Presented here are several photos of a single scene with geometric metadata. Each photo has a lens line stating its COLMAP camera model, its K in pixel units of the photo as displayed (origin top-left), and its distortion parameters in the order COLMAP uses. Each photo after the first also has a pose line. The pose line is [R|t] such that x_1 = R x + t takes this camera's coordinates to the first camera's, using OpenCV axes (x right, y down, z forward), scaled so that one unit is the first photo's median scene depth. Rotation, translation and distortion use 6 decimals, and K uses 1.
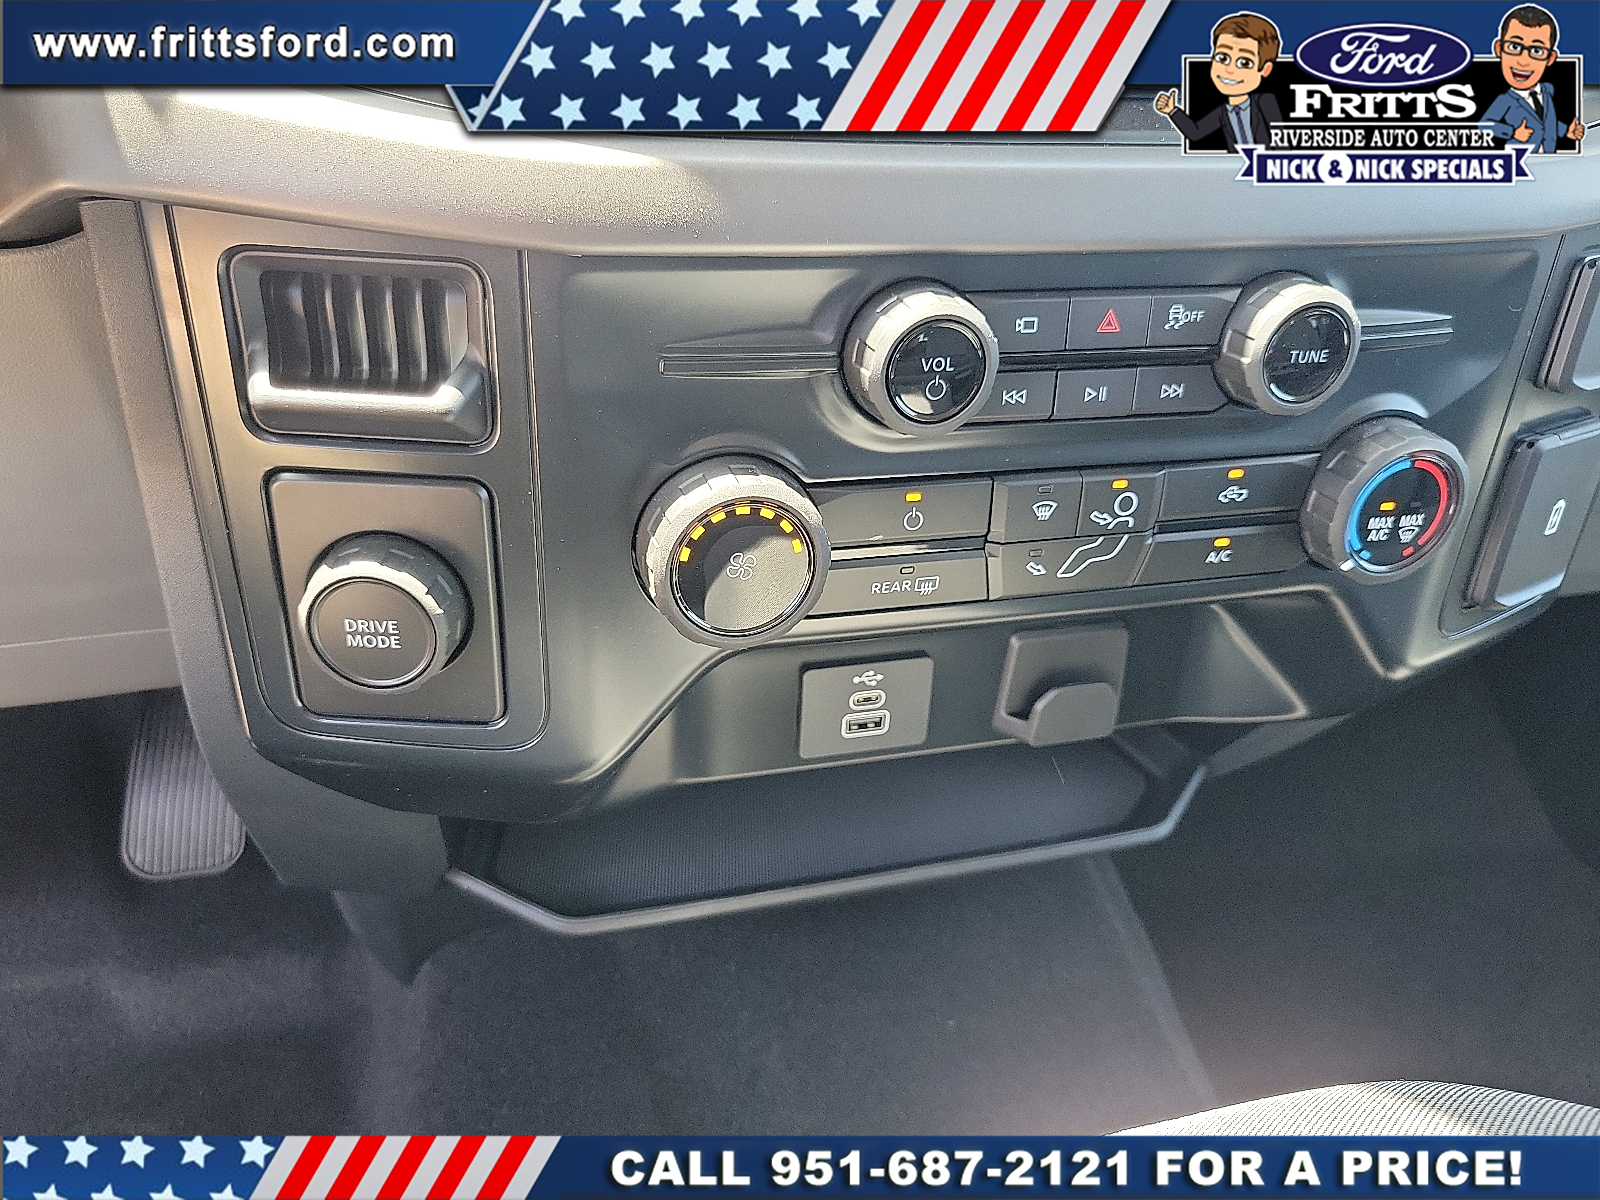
lens RADIAL K [[1184.7, 0, 800.0], [0, 1184.7, 600.0], [0, 0, 1]] dist [0.005913, 0.000213]
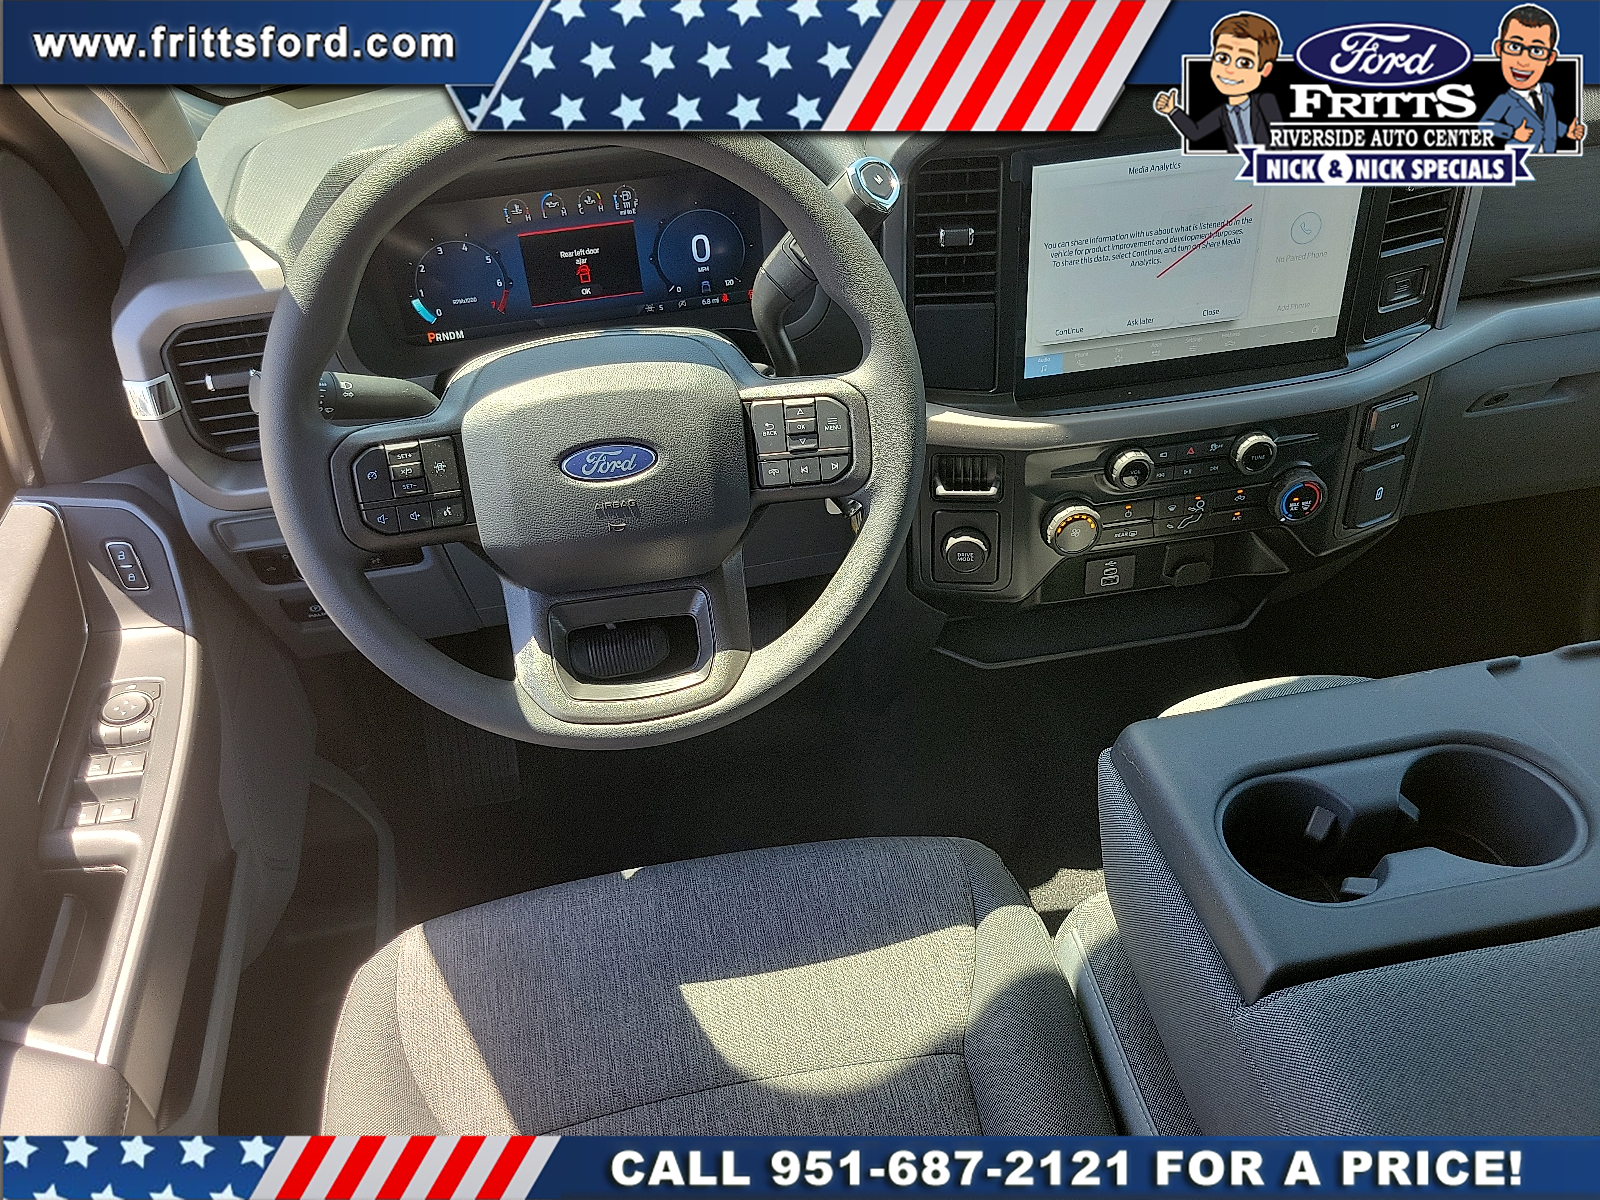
lens RADIAL K [[1184.7, 0, 800.0], [0, 1184.7, 600.0], [0, 0, 1]] dist [0.005913, 0.000213]
pose [[0.984778, -0.029018, -0.171377, -0.221999], [0.047062, 0.993652, 0.102182, -0.196237], [0.167324, -0.108692, 0.979892, -2.176792]]
